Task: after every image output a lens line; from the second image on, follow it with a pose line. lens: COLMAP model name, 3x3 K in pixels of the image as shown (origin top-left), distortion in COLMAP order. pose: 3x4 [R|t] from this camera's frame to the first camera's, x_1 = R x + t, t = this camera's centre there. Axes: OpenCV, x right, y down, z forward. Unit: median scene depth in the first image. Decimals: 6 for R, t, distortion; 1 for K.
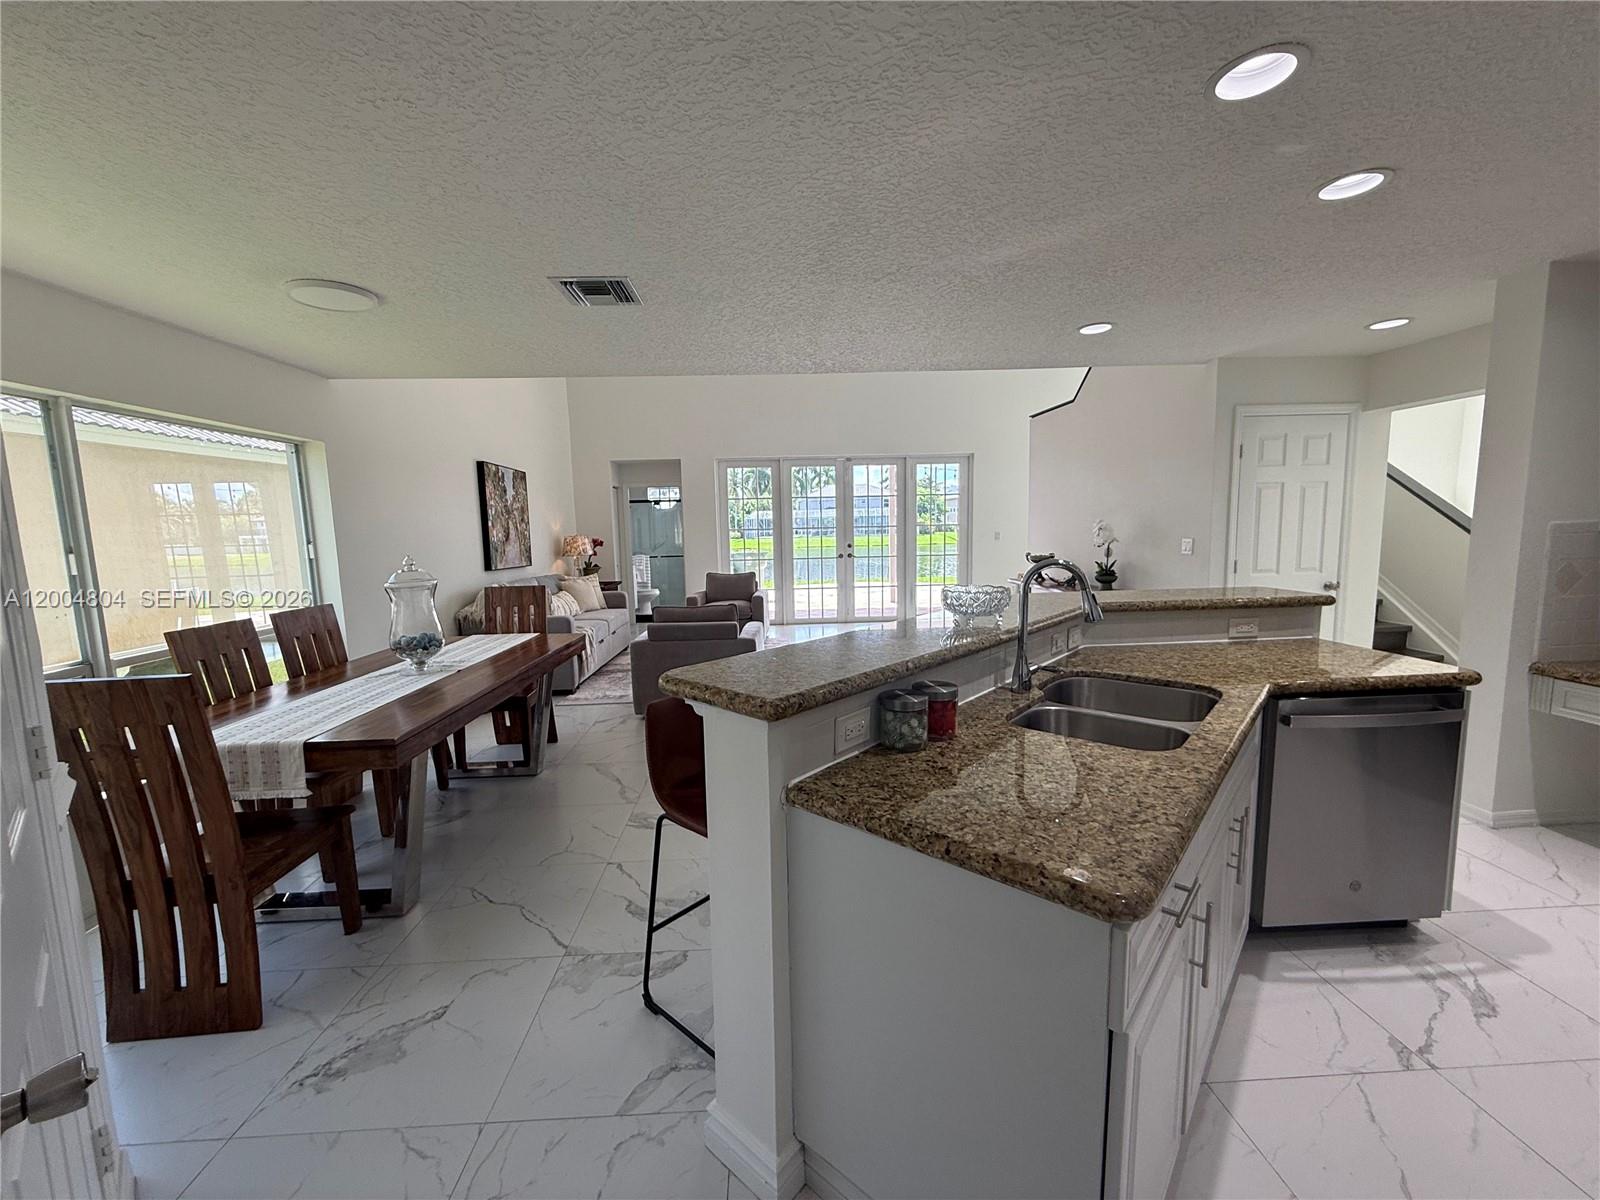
lens RADIAL K [[635.6, 0, 794.0], [0, 635.6, 600.4], [0, 0, 1]] dist [-0.001585, 0.000342]
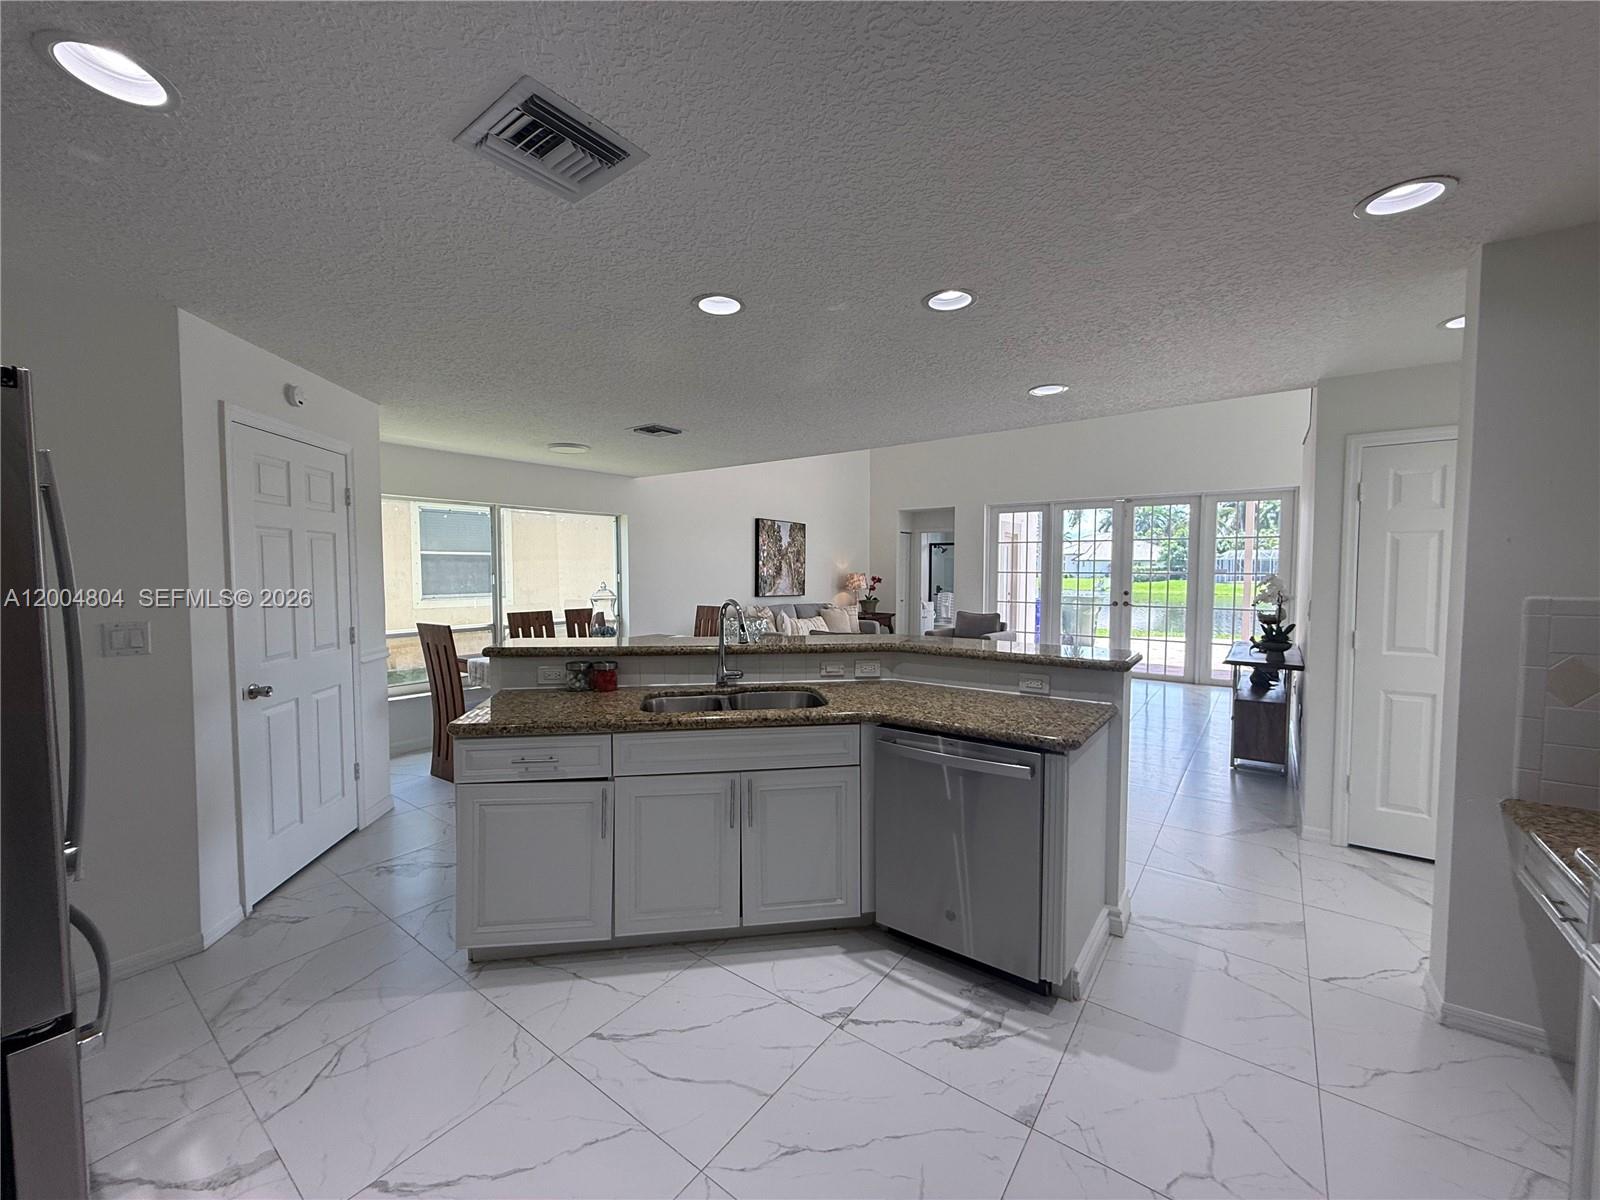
lens RADIAL K [[635.6, 0, 794.3], [0, 635.6, 601.9], [0, 0, 1]] dist [-0.001585, 0.000342]
pose [[0.772186, 0.058543, -0.632693, 0.956790], [-0.093538, 0.995371, -0.022060, -0.026277], [0.628473, 0.076215, 0.774088, -0.038453]]
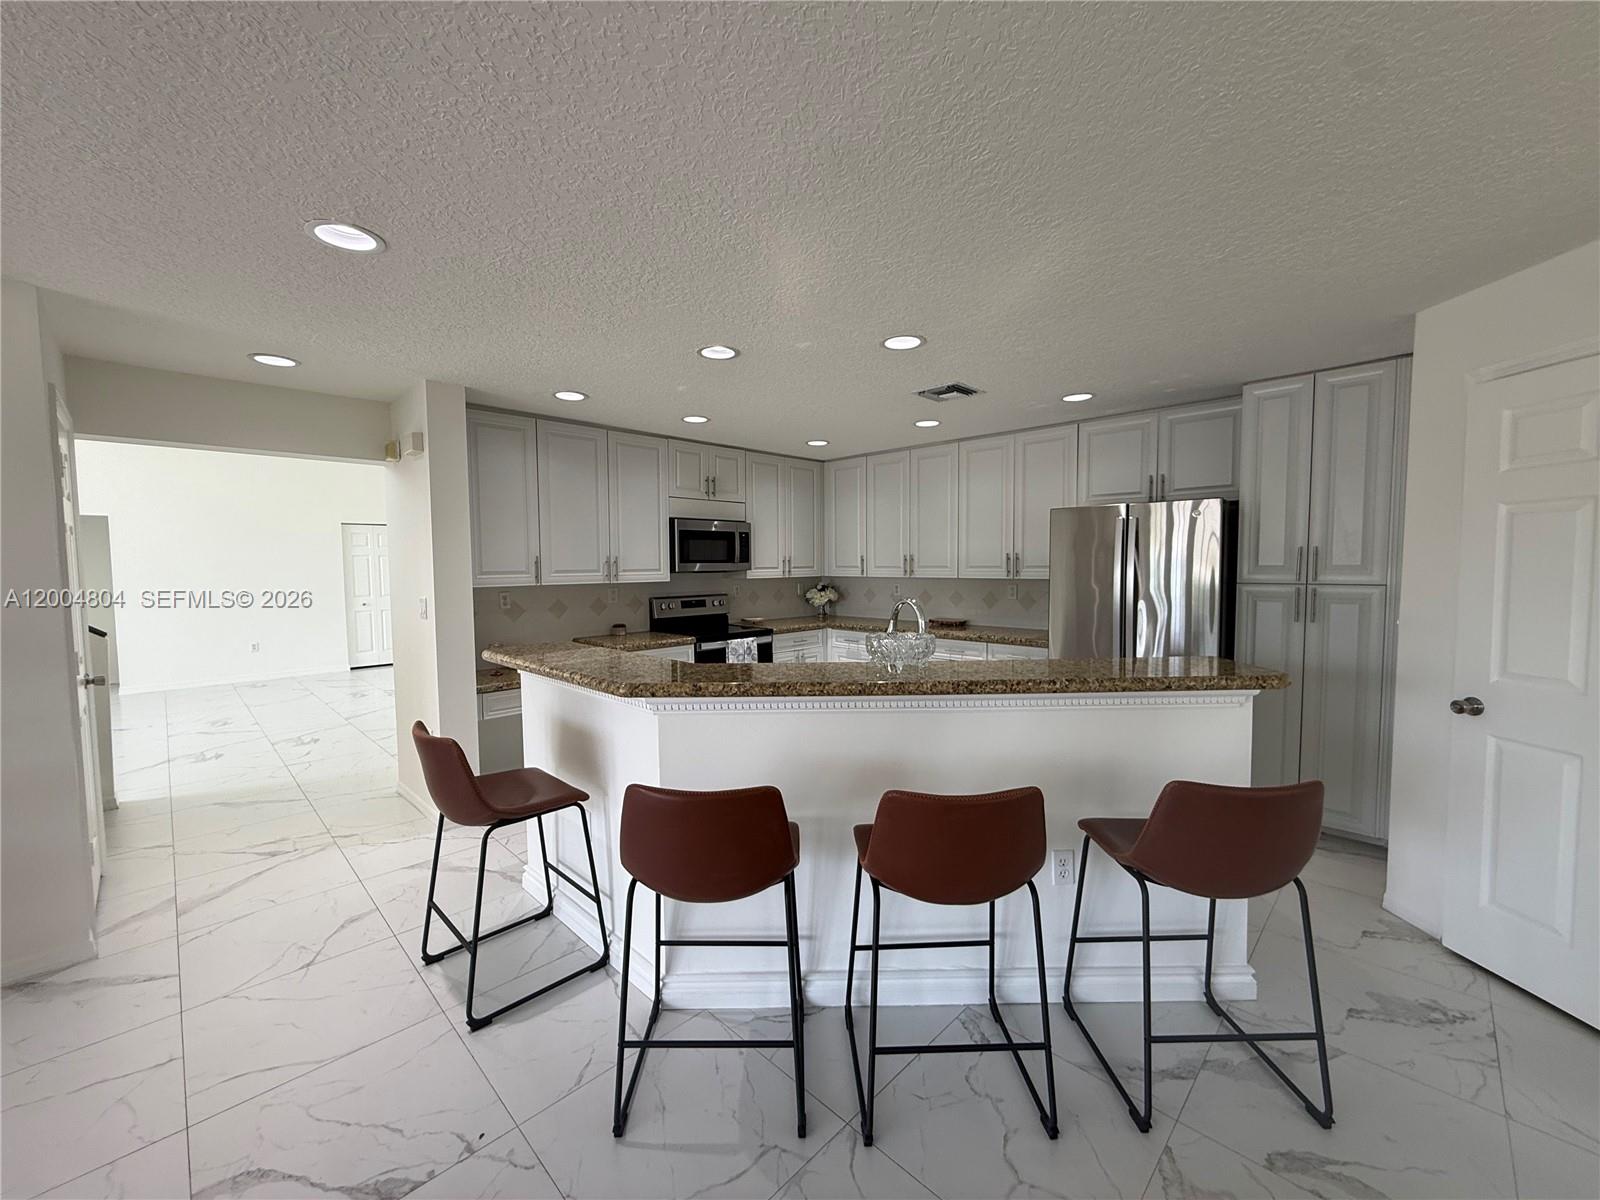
lens RADIAL K [[635.6, 0, 795.2], [0, 635.6, 600.5], [0, 0, 1]] dist [-0.001585, 0.000342]
pose [[-0.677688, -0.013752, 0.735221, -0.242661], [0.111065, 0.986441, 0.120825, -0.155742], [-0.726914, 0.163539, -0.666972, 1.312109]]
